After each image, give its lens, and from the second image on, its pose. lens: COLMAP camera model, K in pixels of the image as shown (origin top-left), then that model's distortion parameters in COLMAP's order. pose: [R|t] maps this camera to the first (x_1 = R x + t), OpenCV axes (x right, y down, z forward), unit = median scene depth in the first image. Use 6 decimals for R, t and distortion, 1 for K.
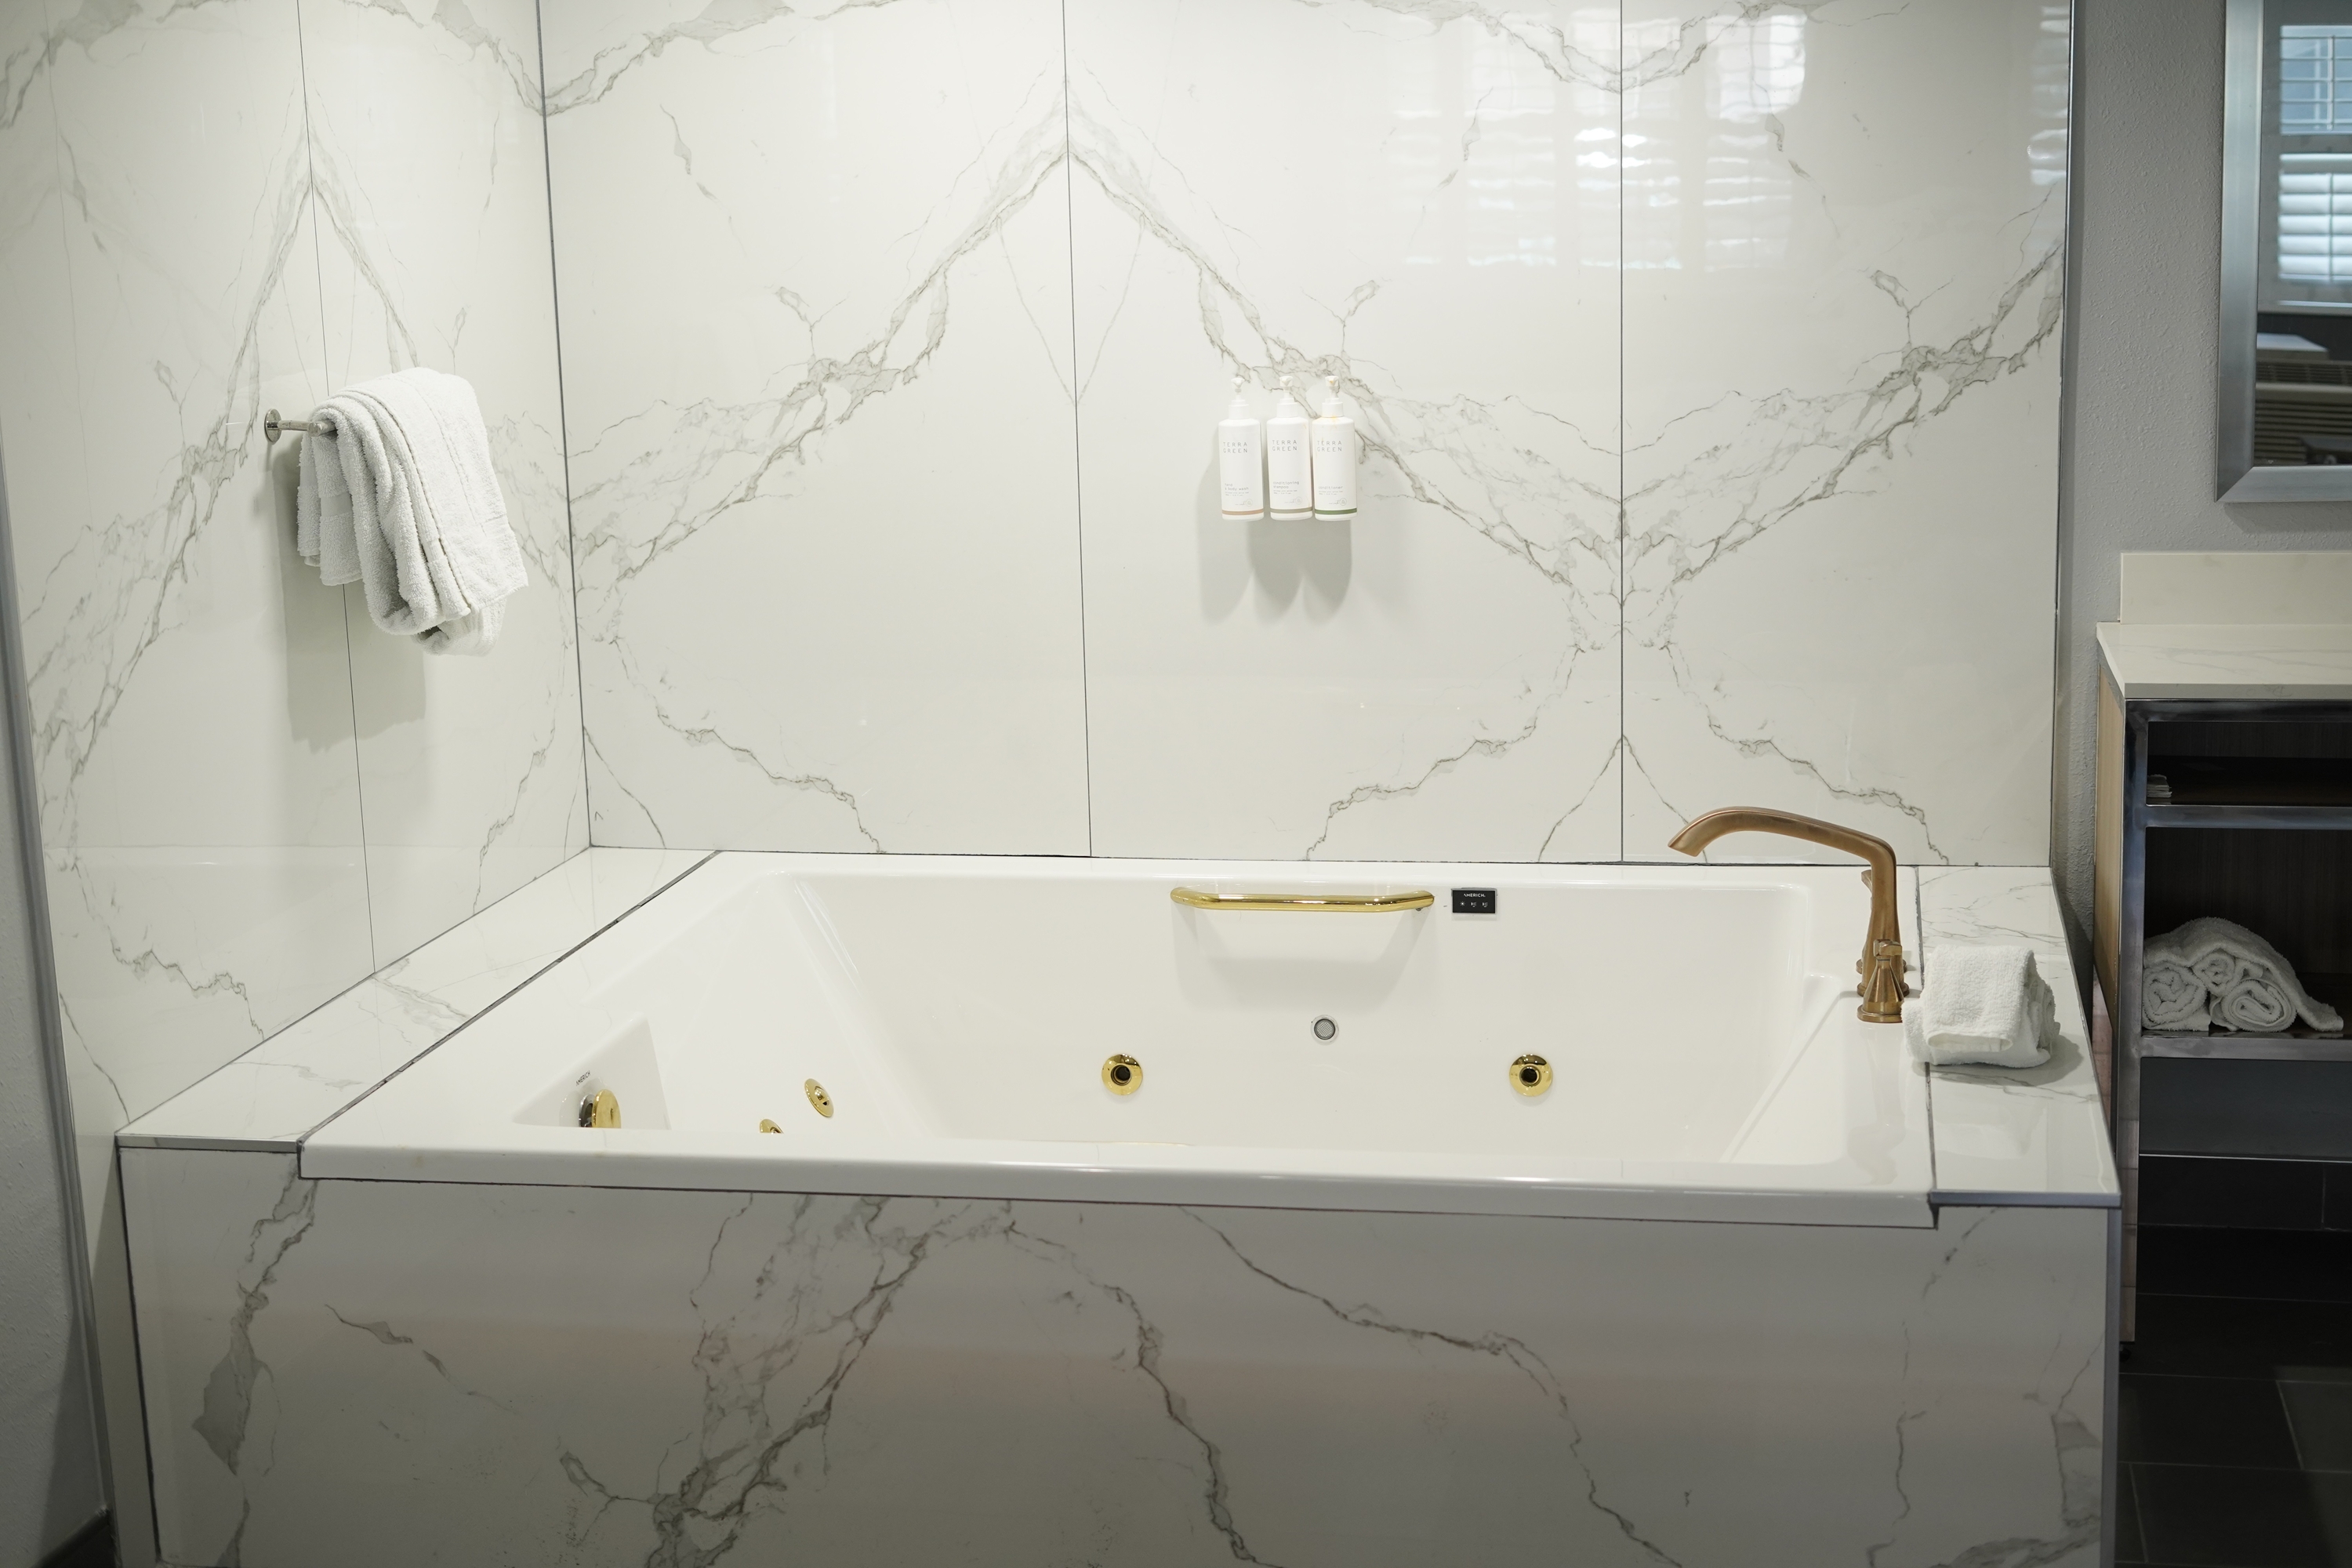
lens RADIAL K [[3417.4, 0, 1176.0], [0, 3417.4, 784.0], [0, 0, 1]] dist [-0.037978, 0.104977]
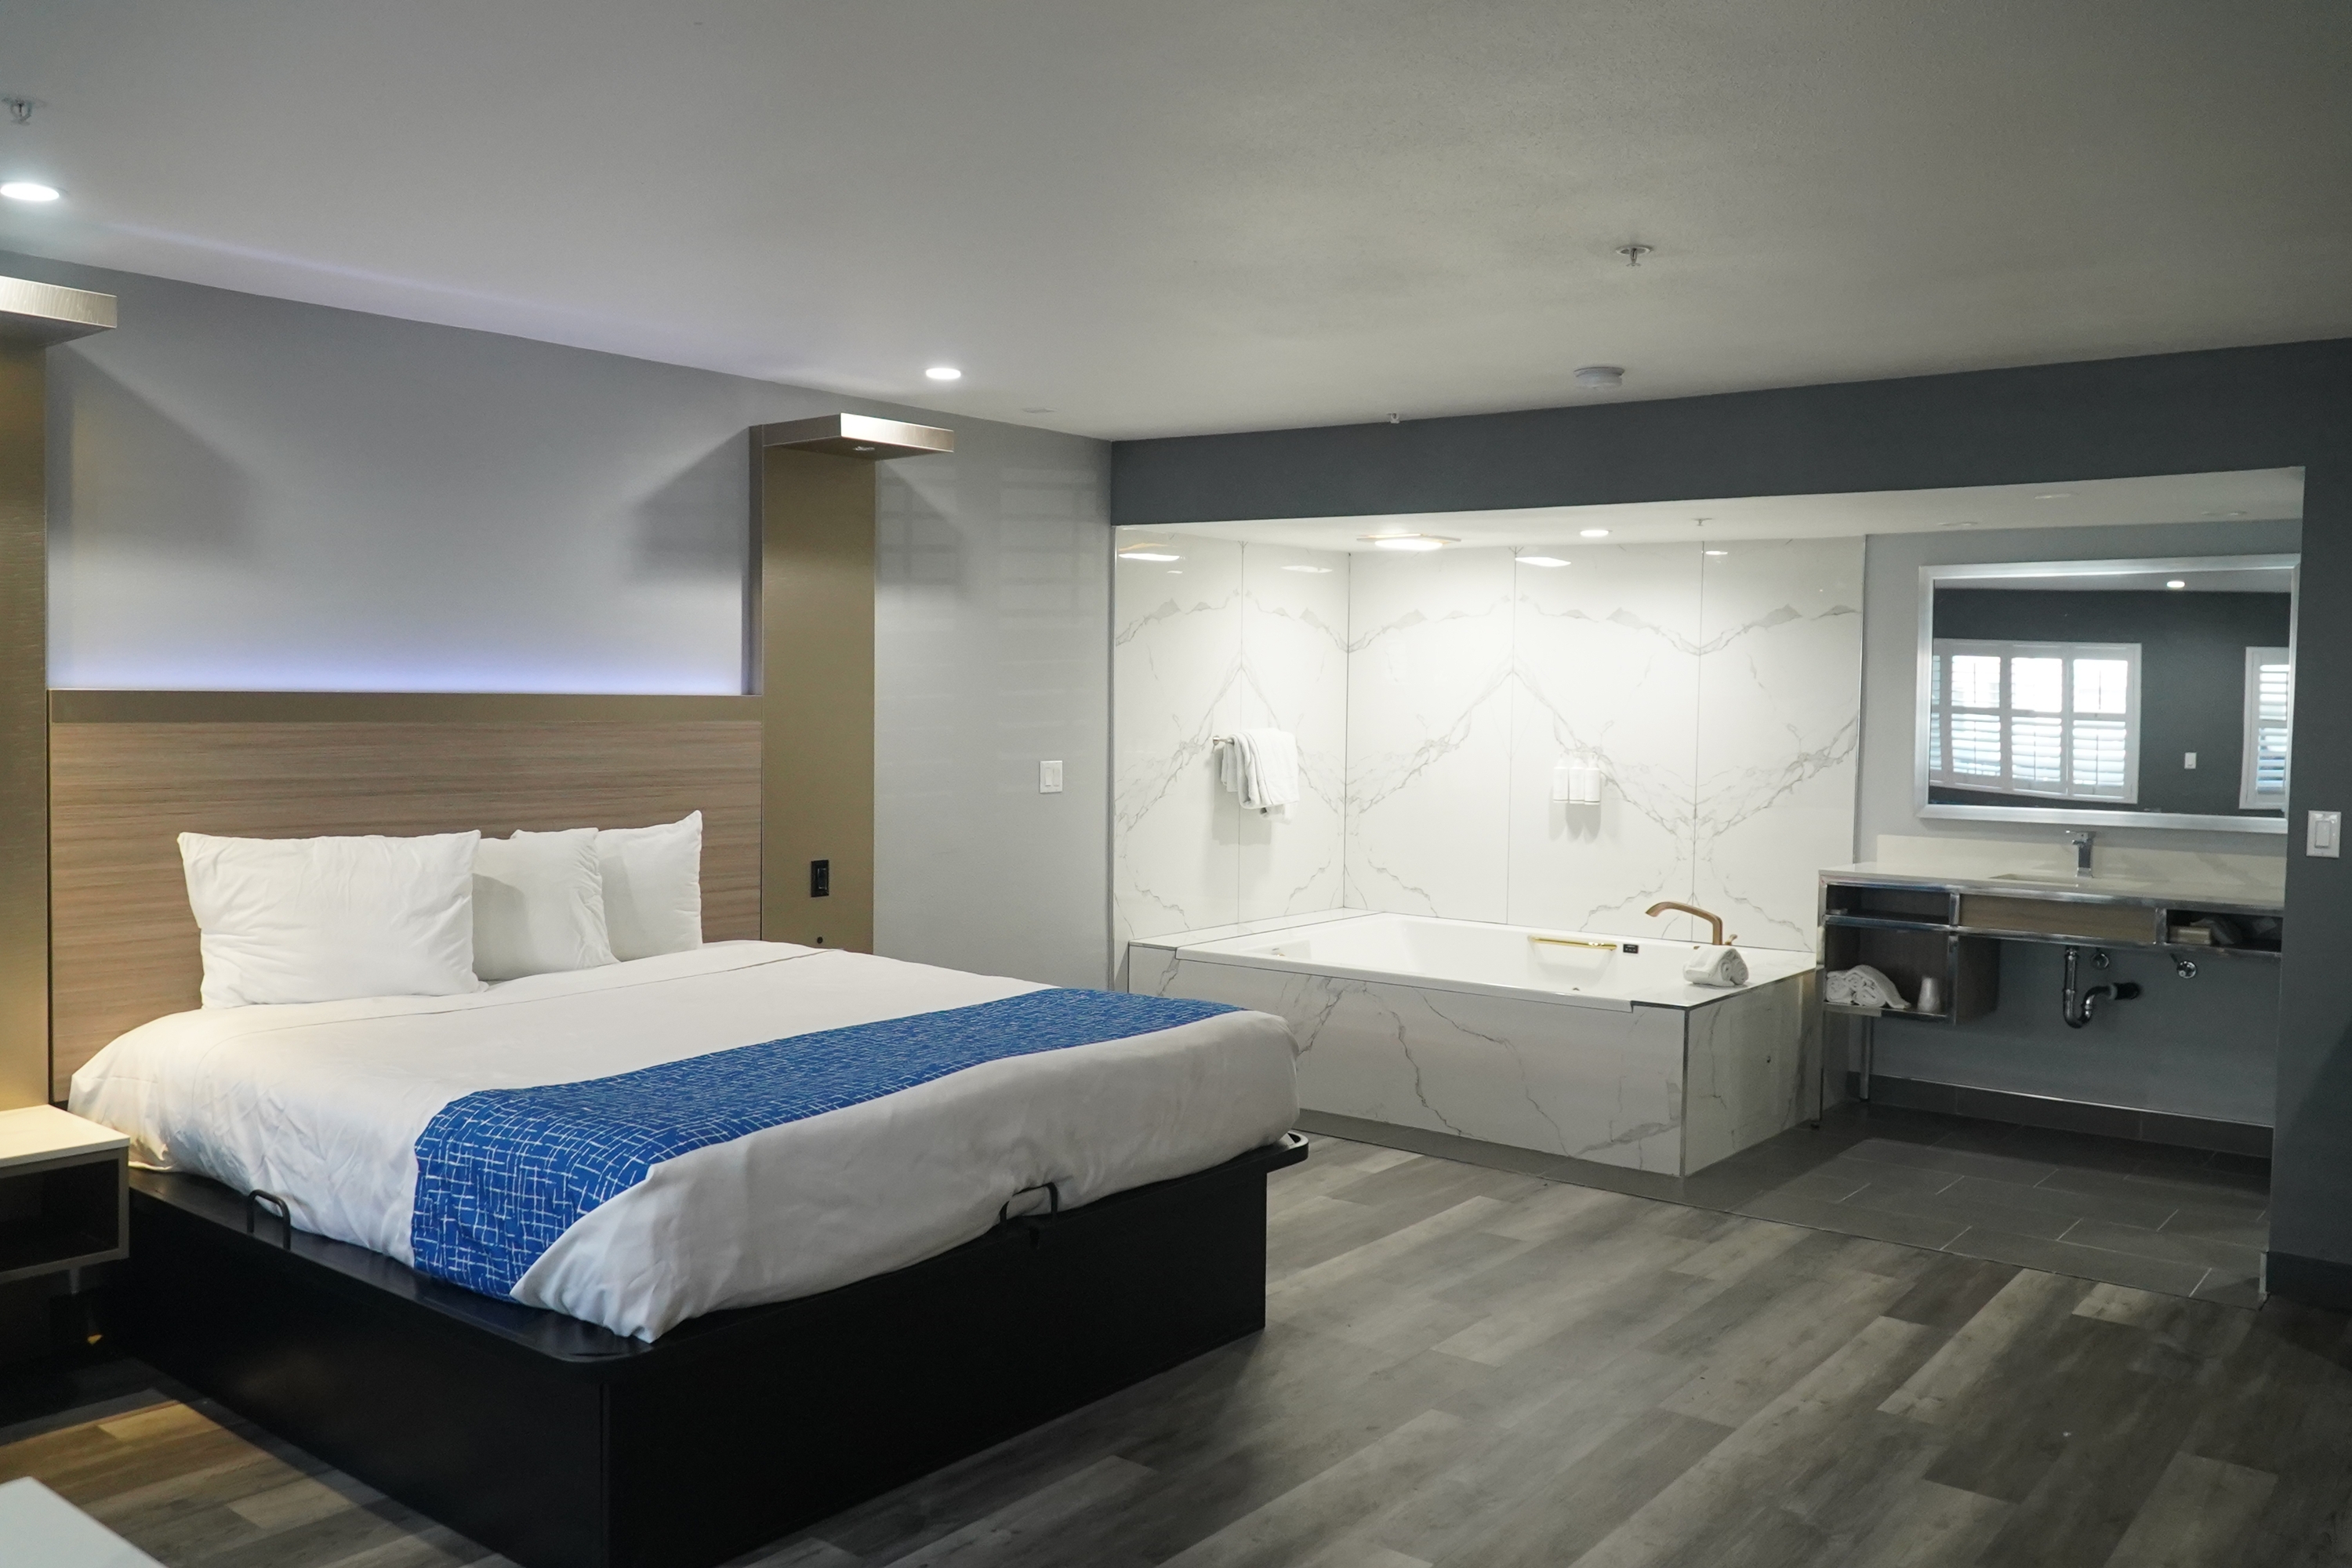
lens RADIAL K [[1878.7, 0, 1165.0], [0, 1878.7, 782.3], [0, 0, 1]] dist [-0.017164, 0.004267]
pose [[0.892948, 0.063934, -0.445596, 0.467482], [-0.127990, 0.985068, -0.115147, 0.139378], [0.431581, 0.159852, 0.887798, -0.562238]]
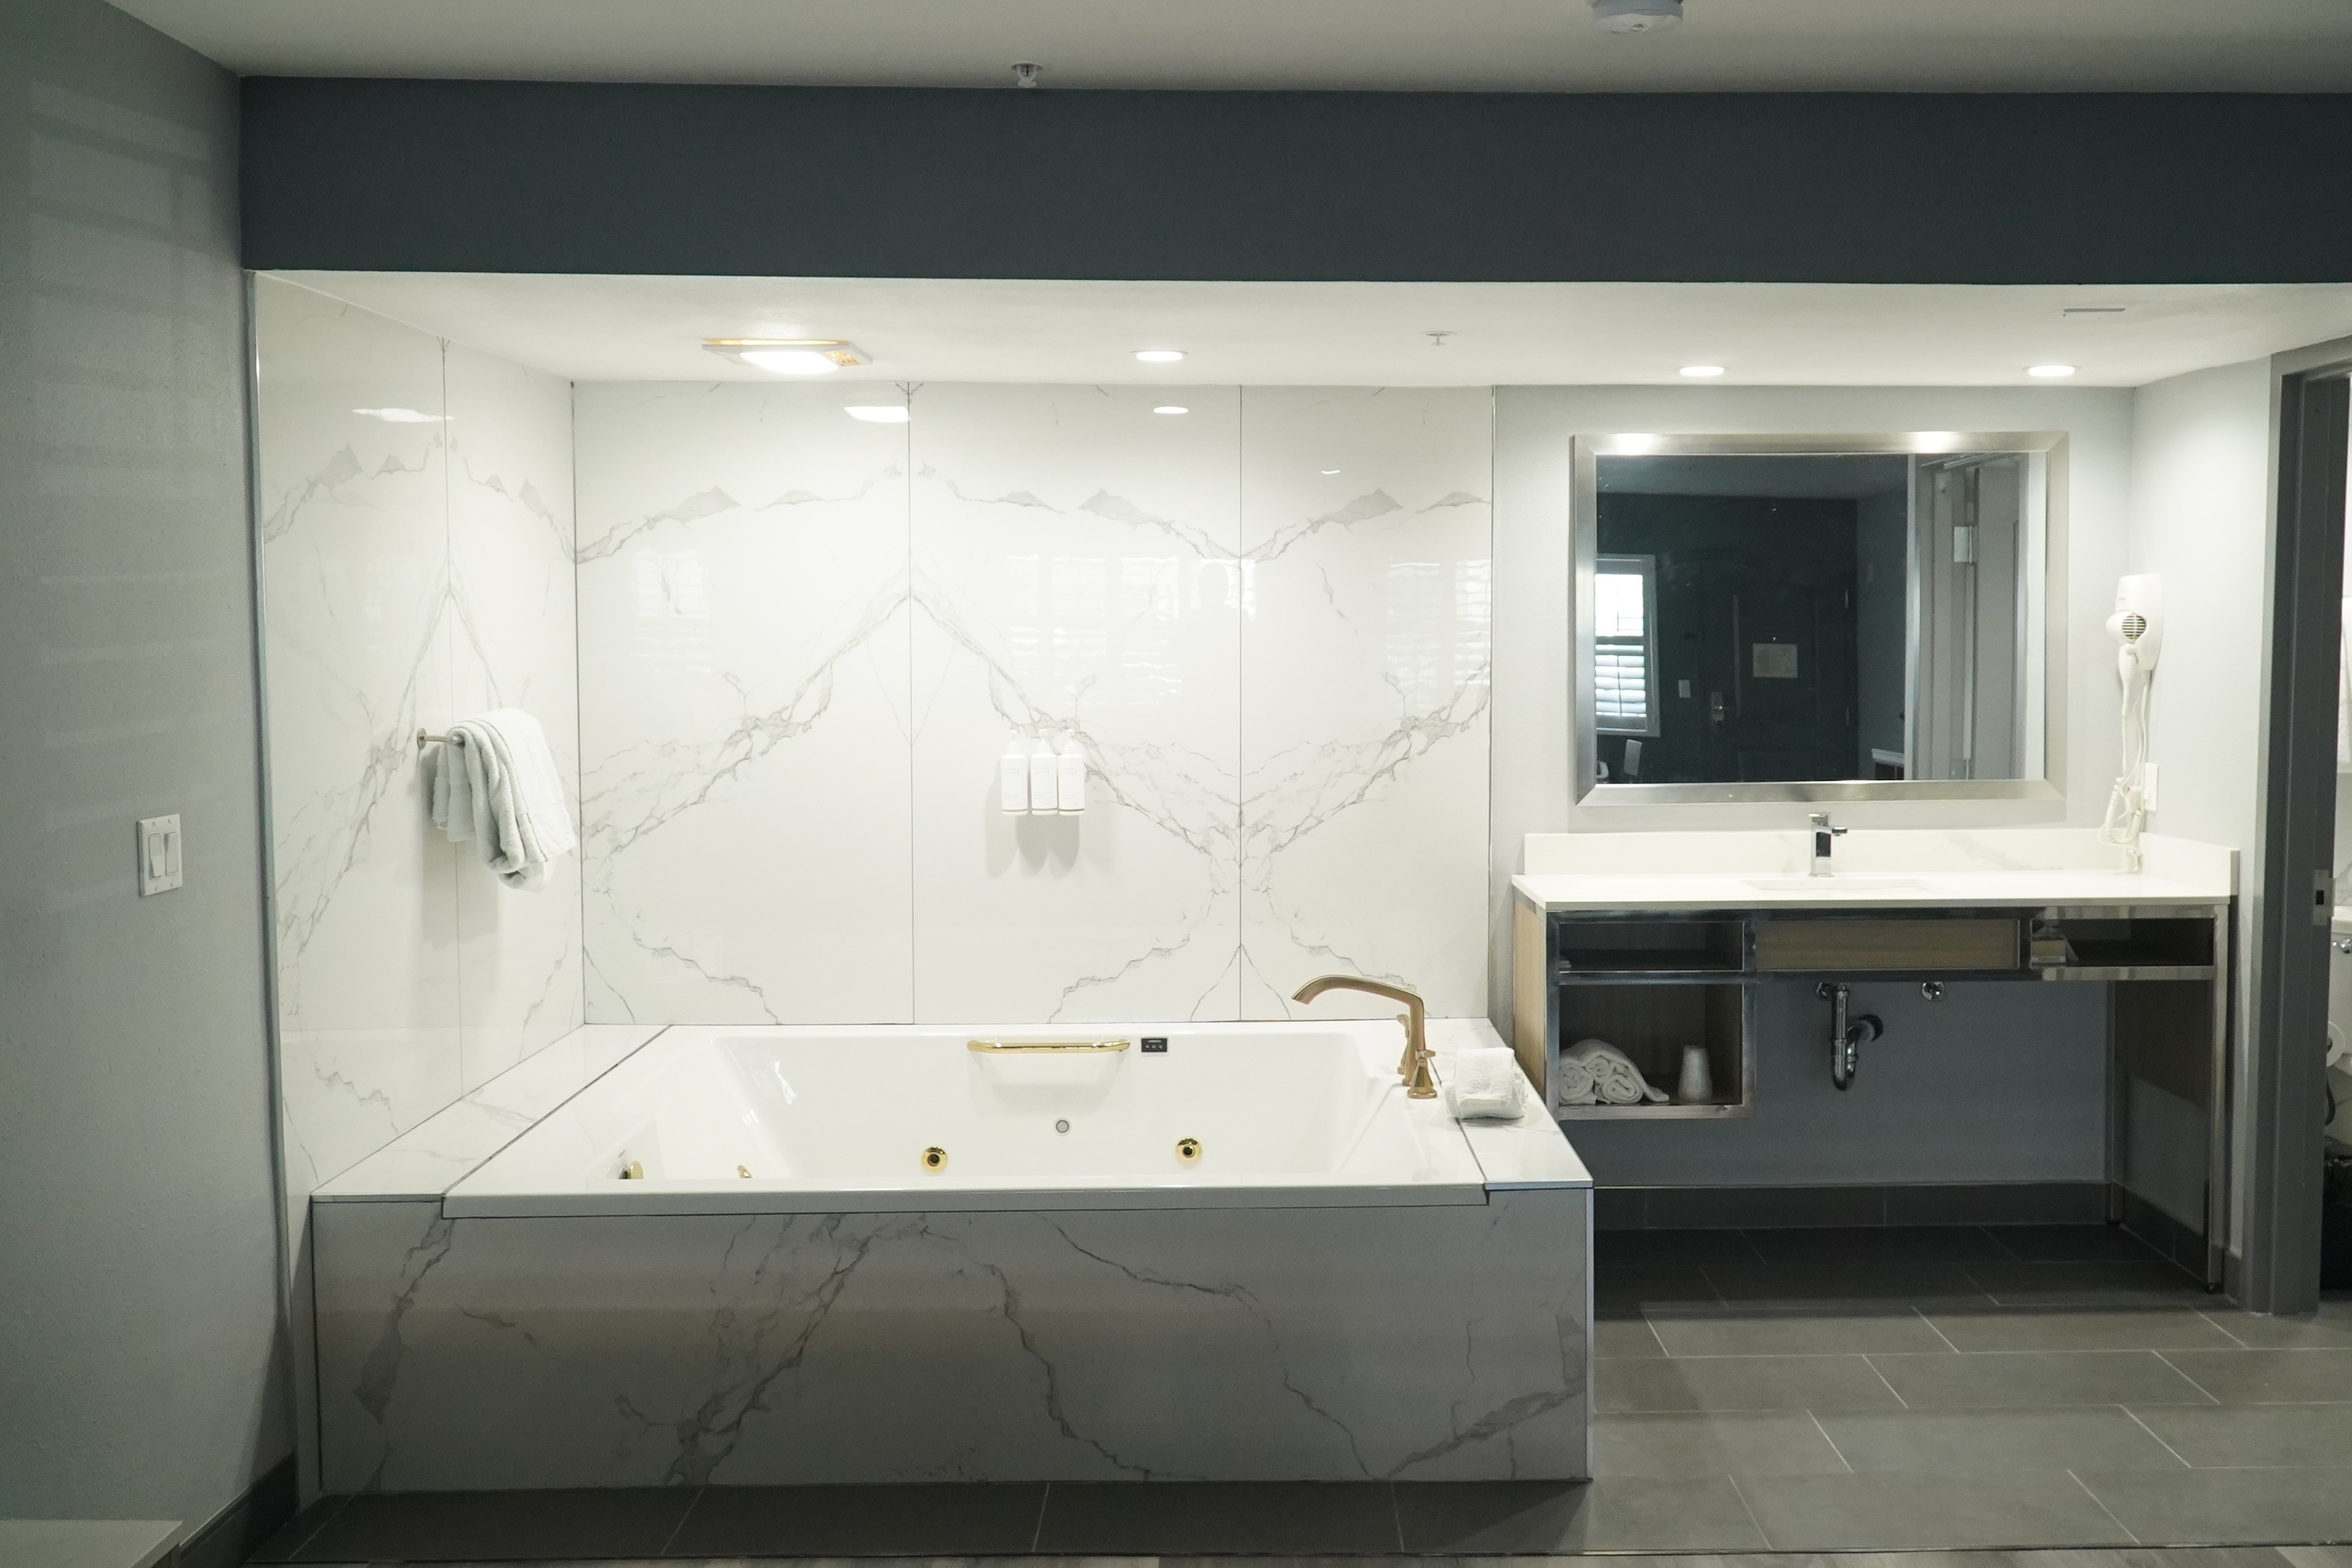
lens RADIAL K [[2069.4, 0, 1283.9], [0, 2069.4, 739.5], [0, 0, 1]] dist [-0.006554, -0.005263]
pose [[0.975042, 0.015964, 0.221448, -0.086728], [0.016607, 0.989374, -0.144443, 0.038428], [-0.221400, 0.144516, 0.964415, -0.004266]]
